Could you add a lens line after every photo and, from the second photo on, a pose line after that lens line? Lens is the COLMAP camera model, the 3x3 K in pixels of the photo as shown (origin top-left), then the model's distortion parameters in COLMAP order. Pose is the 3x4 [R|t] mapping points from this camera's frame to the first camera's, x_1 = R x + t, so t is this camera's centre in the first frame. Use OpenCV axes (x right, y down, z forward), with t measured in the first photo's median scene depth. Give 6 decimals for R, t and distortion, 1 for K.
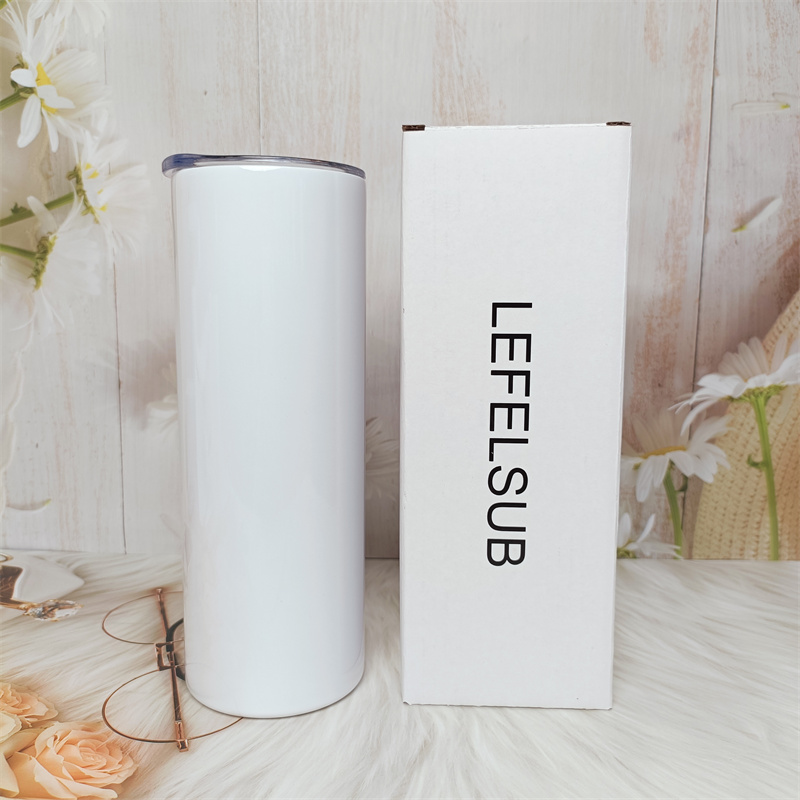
lens RADIAL K [[784.6, 0, 401.6], [0, 784.6, 403.2], [0, 0, 1]] dist [-0.009614, 0.000000]
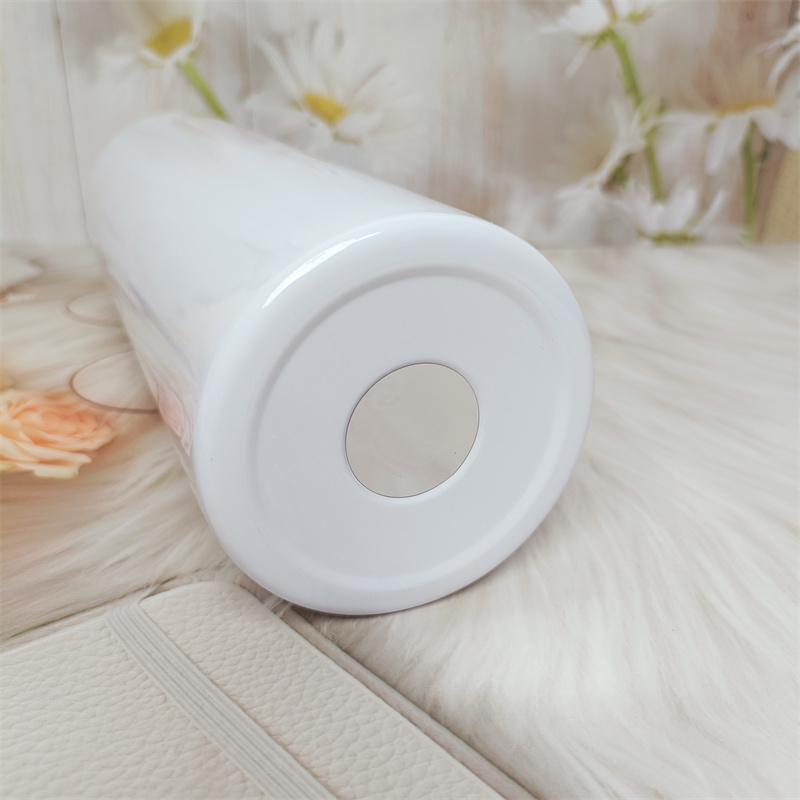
lens RADIAL K [[800.2, 0, 400.1], [0, 800.2, 425.9], [0, 0, 1]] dist [-0.027681, 0.000000]
pose [[0.999887, -0.011204, 0.010064, -0.034376], [0.007612, 0.952563, 0.304247, 0.131092], [-0.012995, -0.304136, 0.952540, 0.138541]]
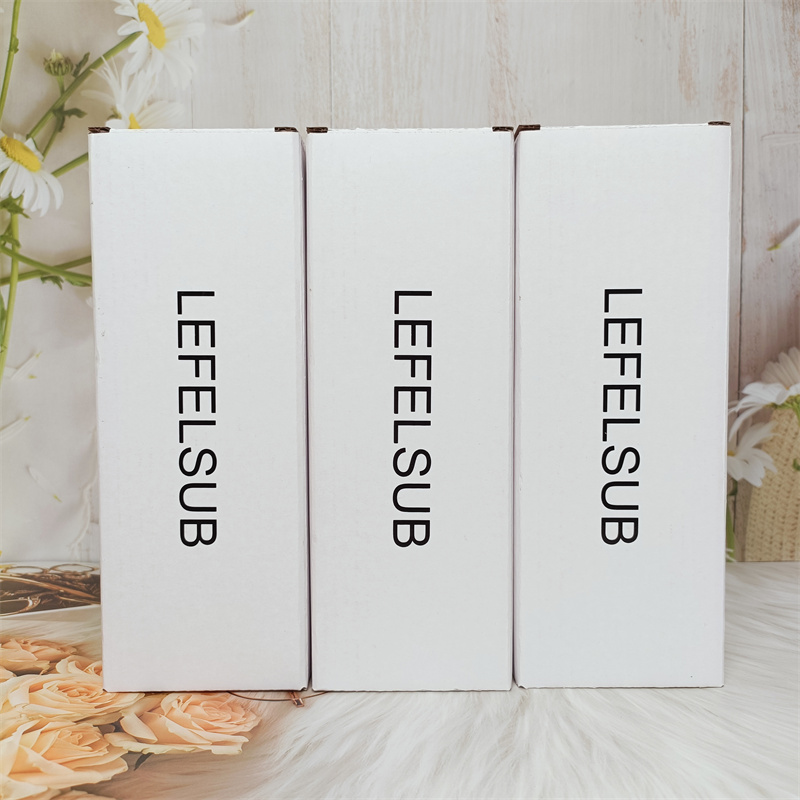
lens RADIAL K [[784.6, 0, 401.5], [0, 784.6, 402.1], [0, 0, 1]] dist [-0.009614, 0.000000]
pose [[0.999724, -0.018280, -0.014760, -0.073486], [0.016930, 0.996074, -0.086895, 0.077111], [0.016290, 0.086621, 0.996108, -0.070477]]
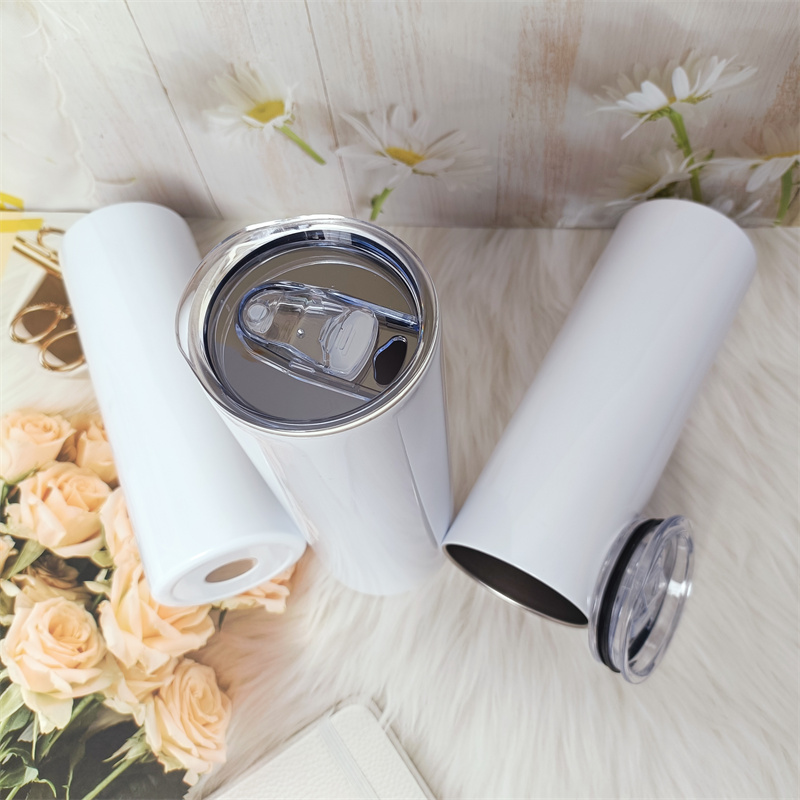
lens RADIAL K [[800.2, 0, 404.9], [0, 800.2, 395.9], [0, 0, 1]] dist [-0.027681, 0.000000]
pose [[0.992063, 0.035709, -0.120562, 0.027290], [0.081021, 0.551699, 0.830099, -0.594330], [0.096156, -0.833279, 0.544427, 0.276847]]
